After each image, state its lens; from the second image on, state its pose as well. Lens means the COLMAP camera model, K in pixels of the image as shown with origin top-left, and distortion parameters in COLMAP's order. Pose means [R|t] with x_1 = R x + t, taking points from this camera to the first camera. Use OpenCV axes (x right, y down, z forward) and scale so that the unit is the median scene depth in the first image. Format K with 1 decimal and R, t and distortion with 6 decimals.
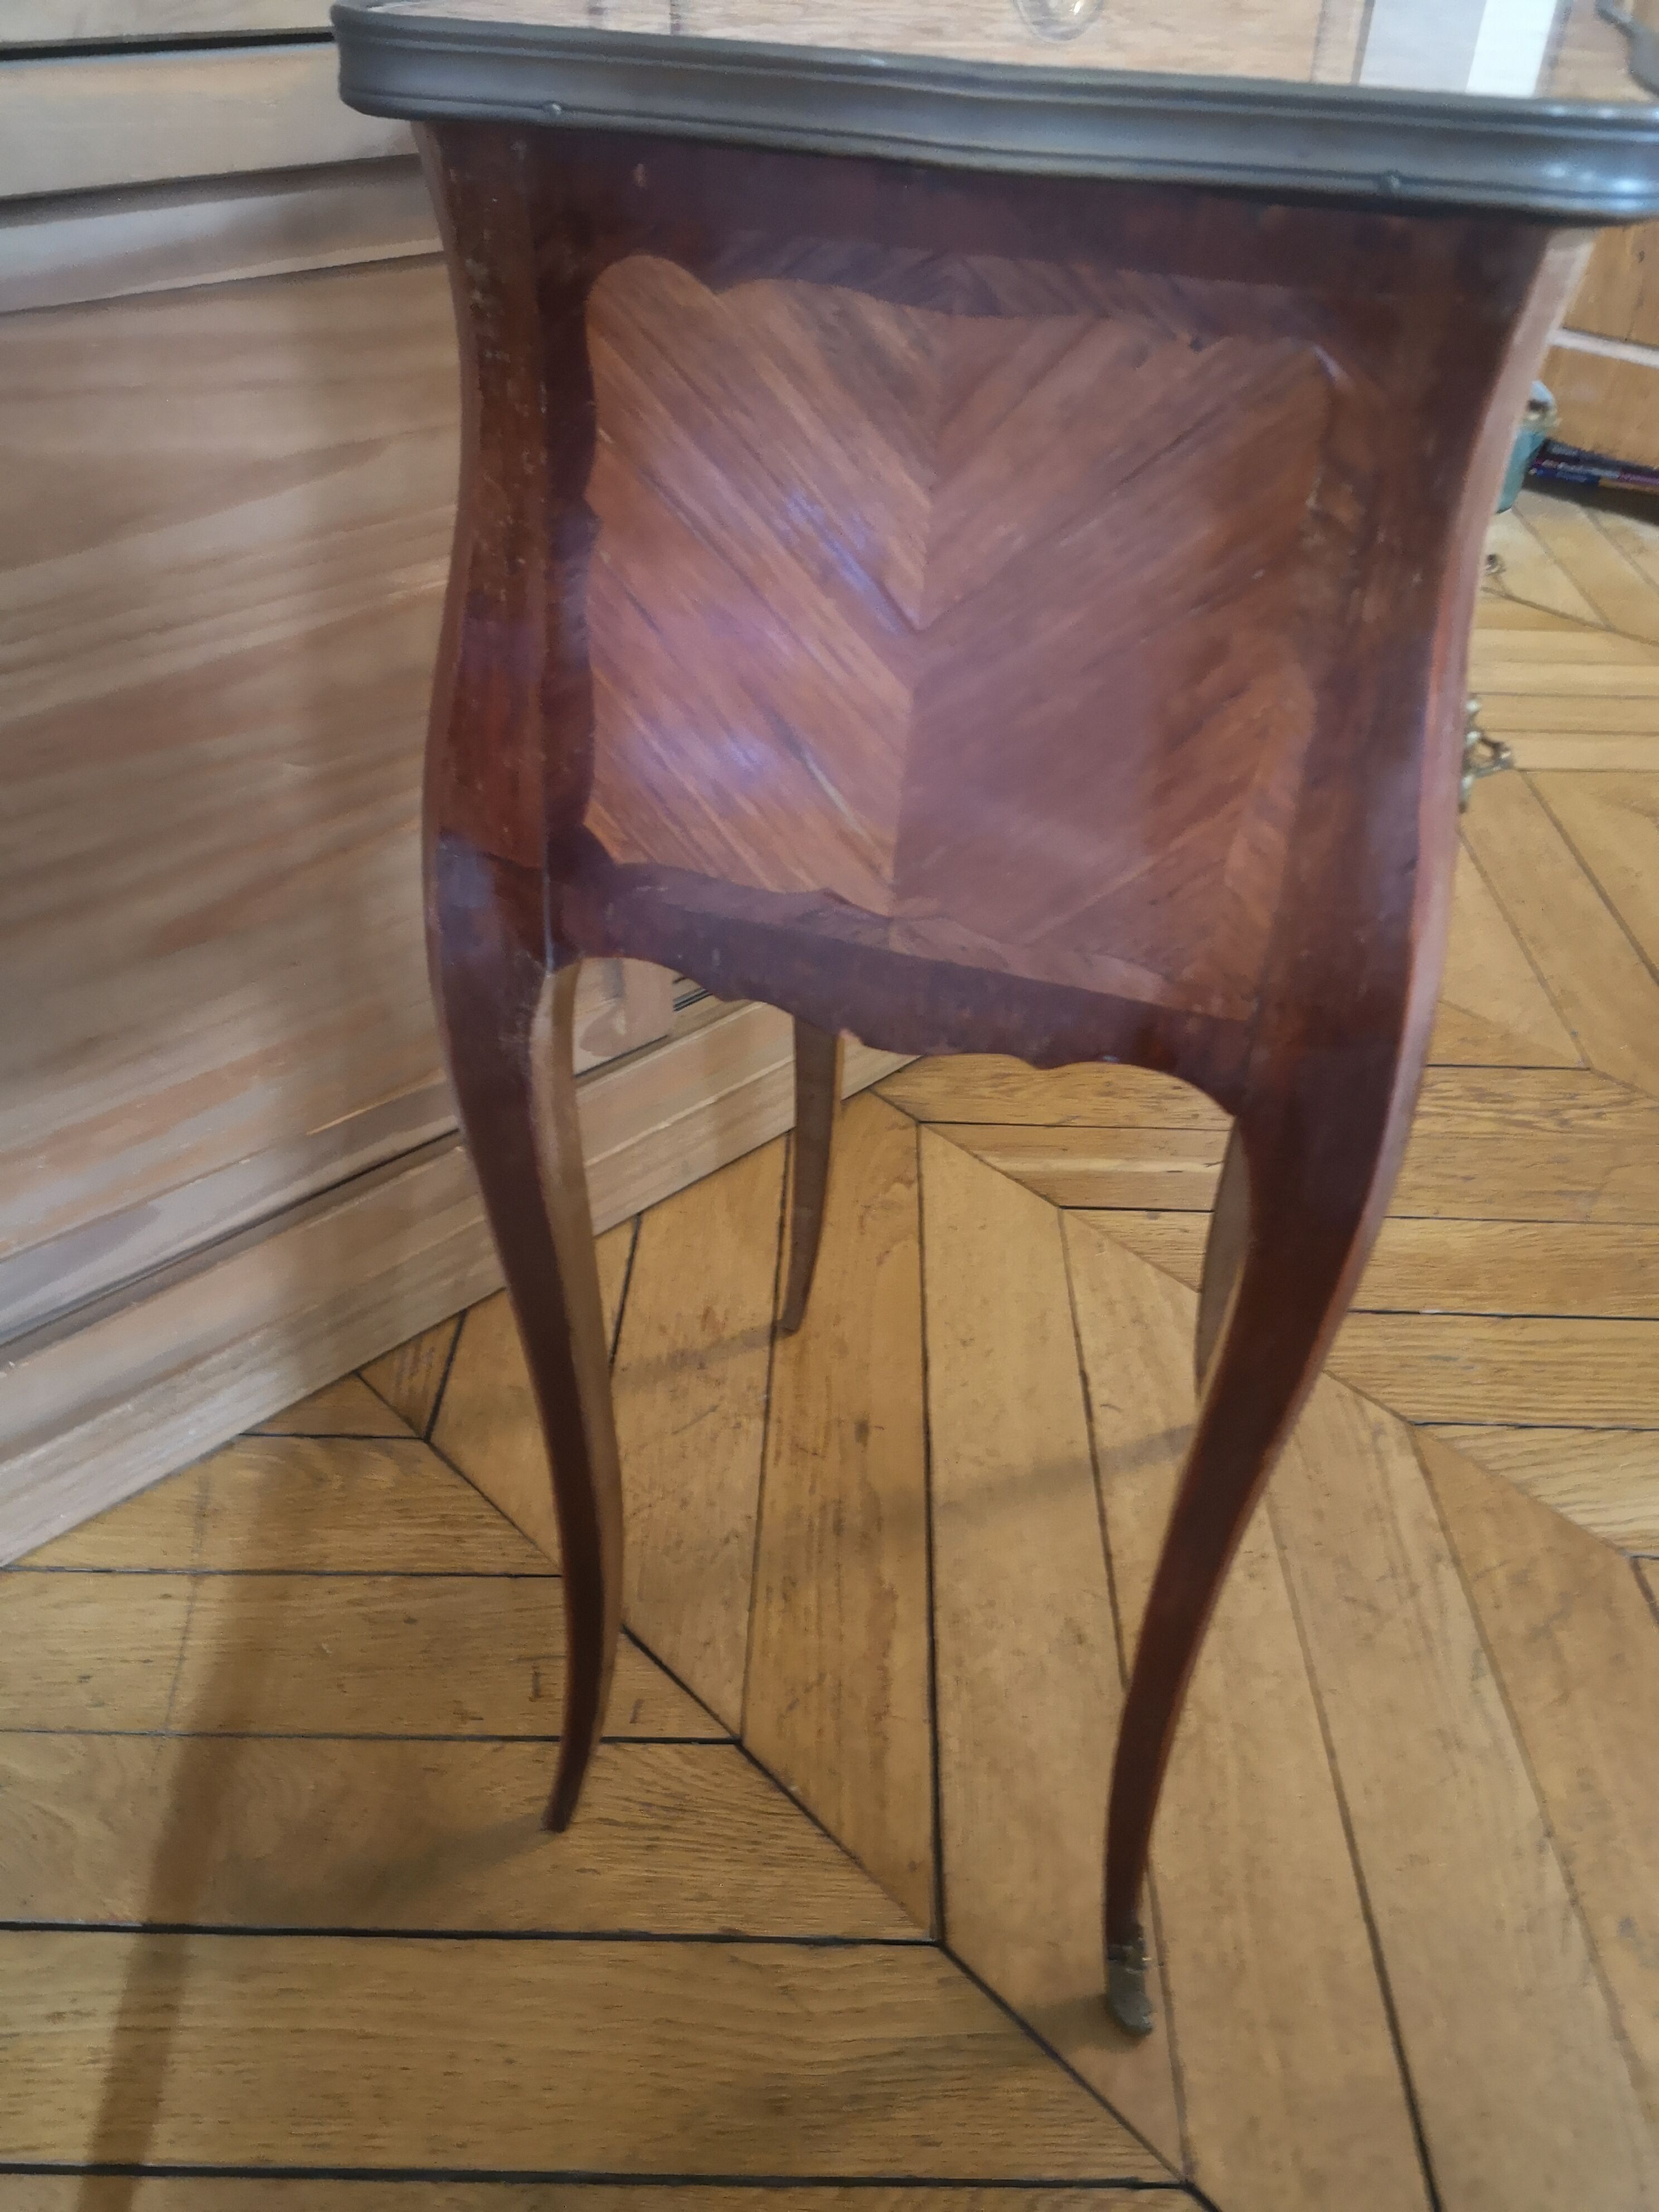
lens RADIAL K [[1771.3, 0, 773.0], [0, 1771.3, 1092.4], [0, 0, 1]] dist [0.054070, -0.098535]
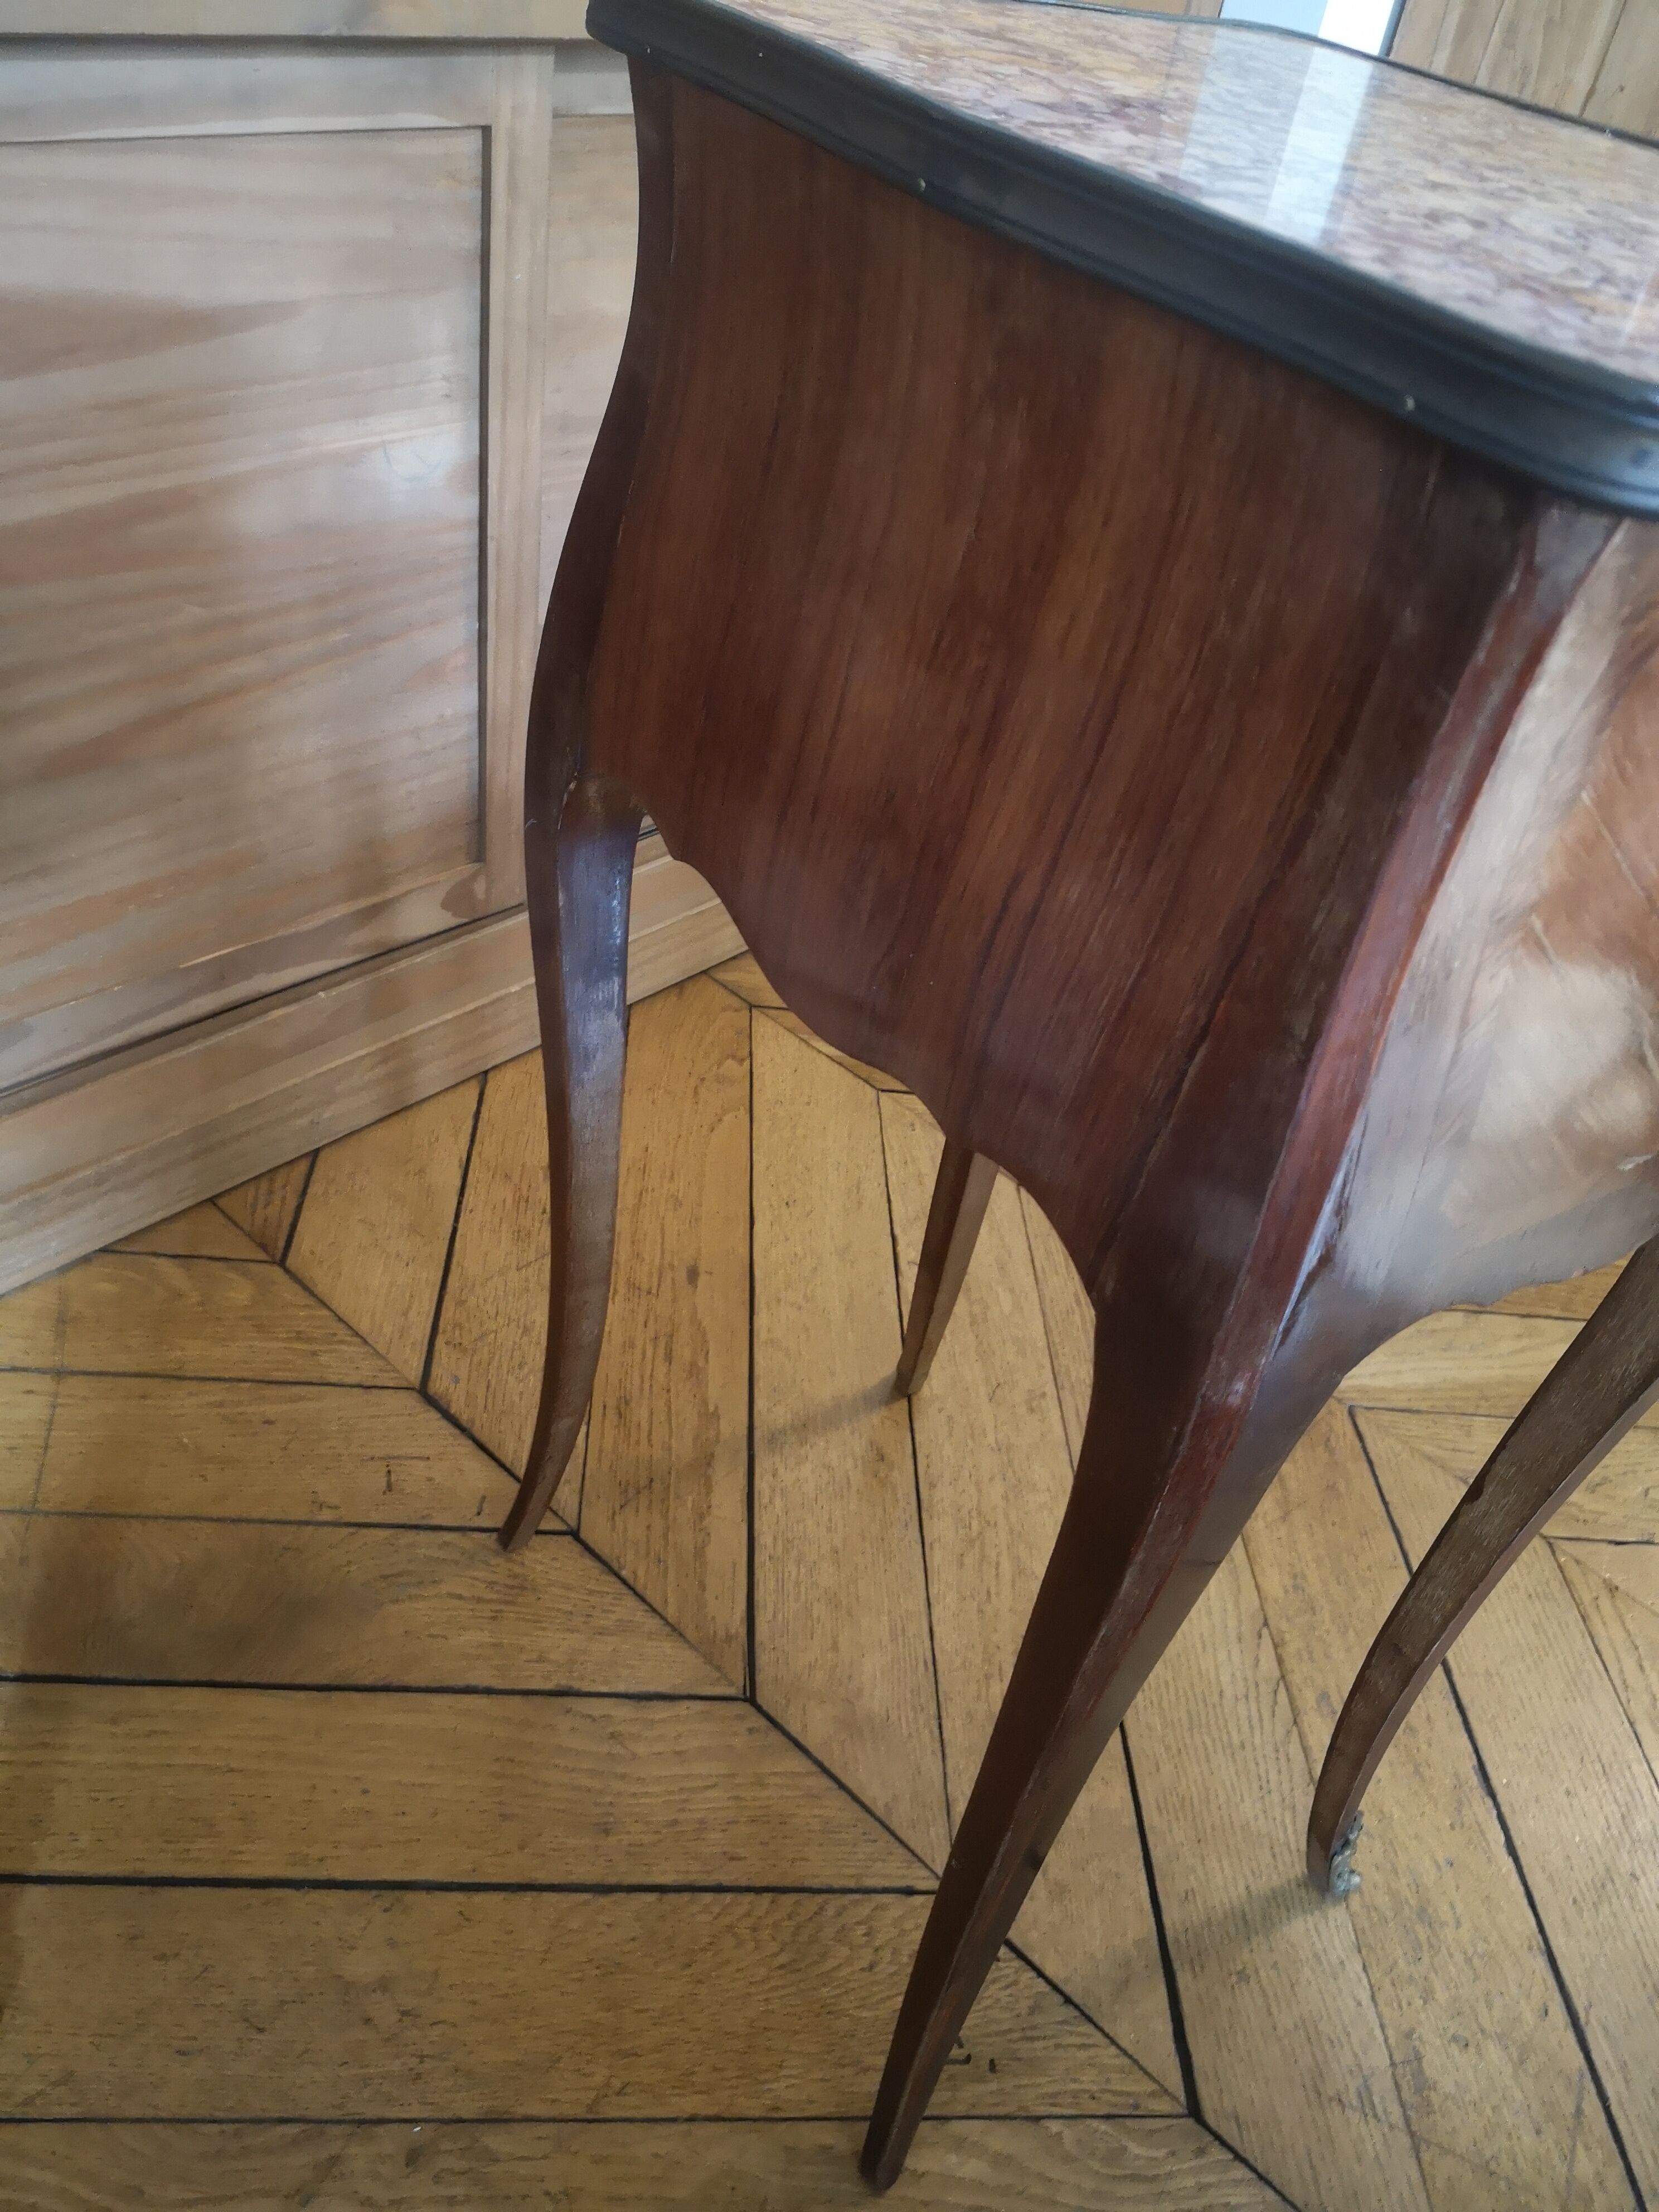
lens RADIAL K [[1771.3, 0, 809.0], [0, 1771.3, 1091.0], [0, 0, 1]] dist [0.054070, -0.098535]
pose [[0.988673, 0.058703, 0.138129, -0.042638], [-0.064902, 0.997057, 0.040811, 0.033887], [-0.135326, -0.049314, 0.989573, -0.098228]]
